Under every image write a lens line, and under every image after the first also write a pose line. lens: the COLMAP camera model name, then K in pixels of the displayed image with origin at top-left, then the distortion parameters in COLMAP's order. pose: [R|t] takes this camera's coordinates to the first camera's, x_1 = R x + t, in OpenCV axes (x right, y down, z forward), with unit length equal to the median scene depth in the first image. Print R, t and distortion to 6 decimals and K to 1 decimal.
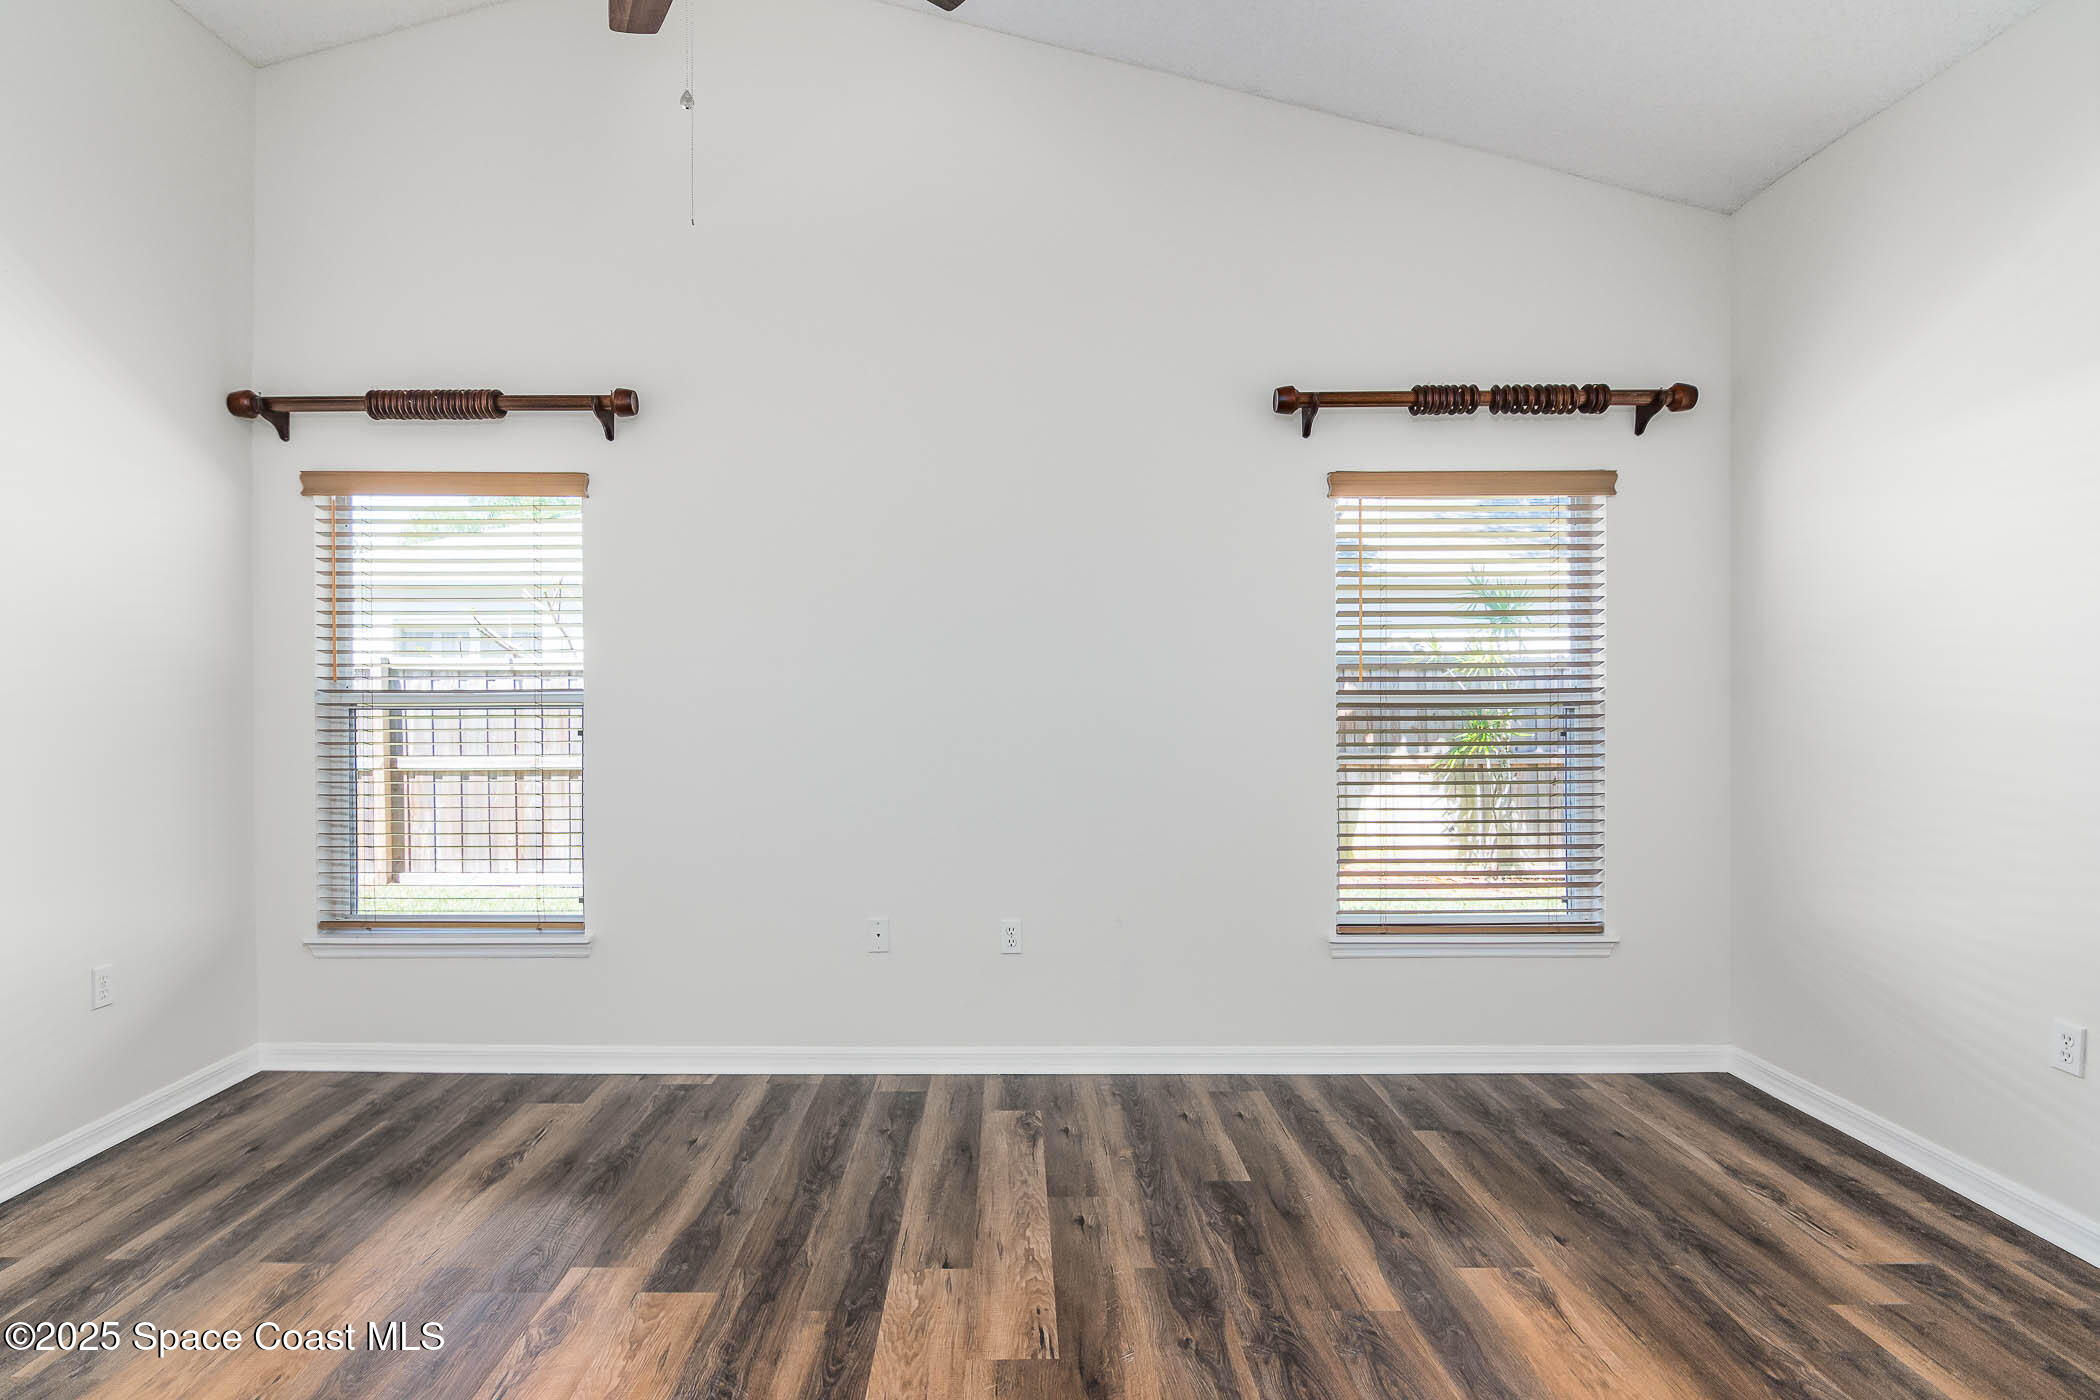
lens RADIAL K [[1097.4, 0, 1009.2], [0, 1097.4, 687.4], [0, 0, 1]] dist [-0.001448, -0.009362]
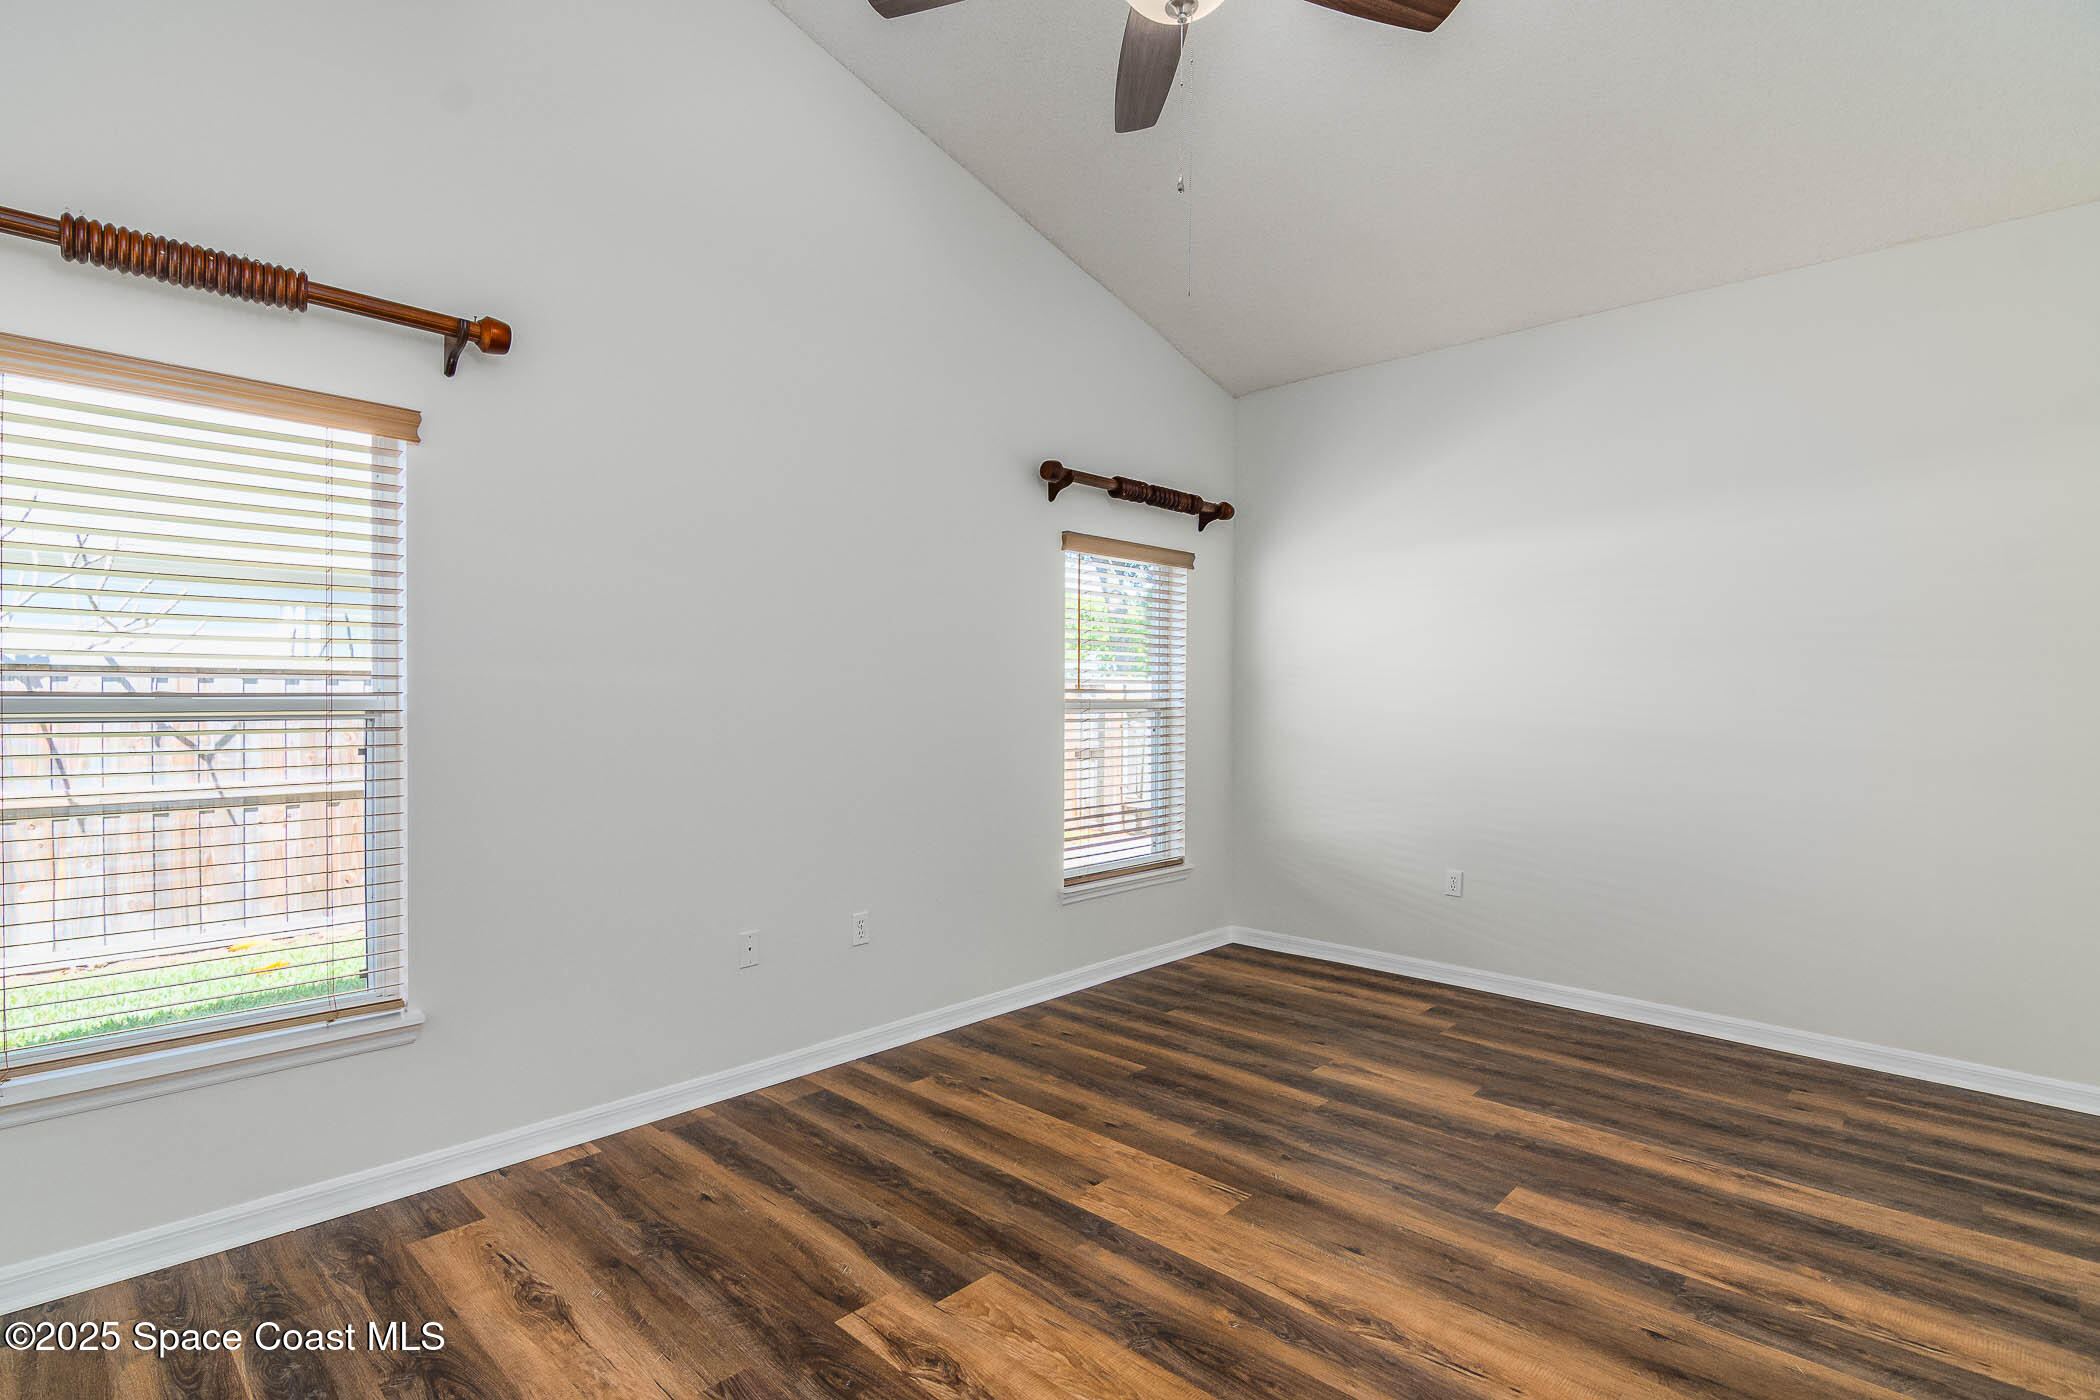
lens RADIAL K [[1024.8, 0, 1034.7], [0, 1024.8, 701.2], [0, 0, 1]] dist [-0.005470, -0.001586]
pose [[0.684721, 0.003237, 0.728798, -0.701017], [-0.005846, 0.999982, 0.001051, 0.004127], [-0.728782, -0.004980, 0.684728, 0.223925]]
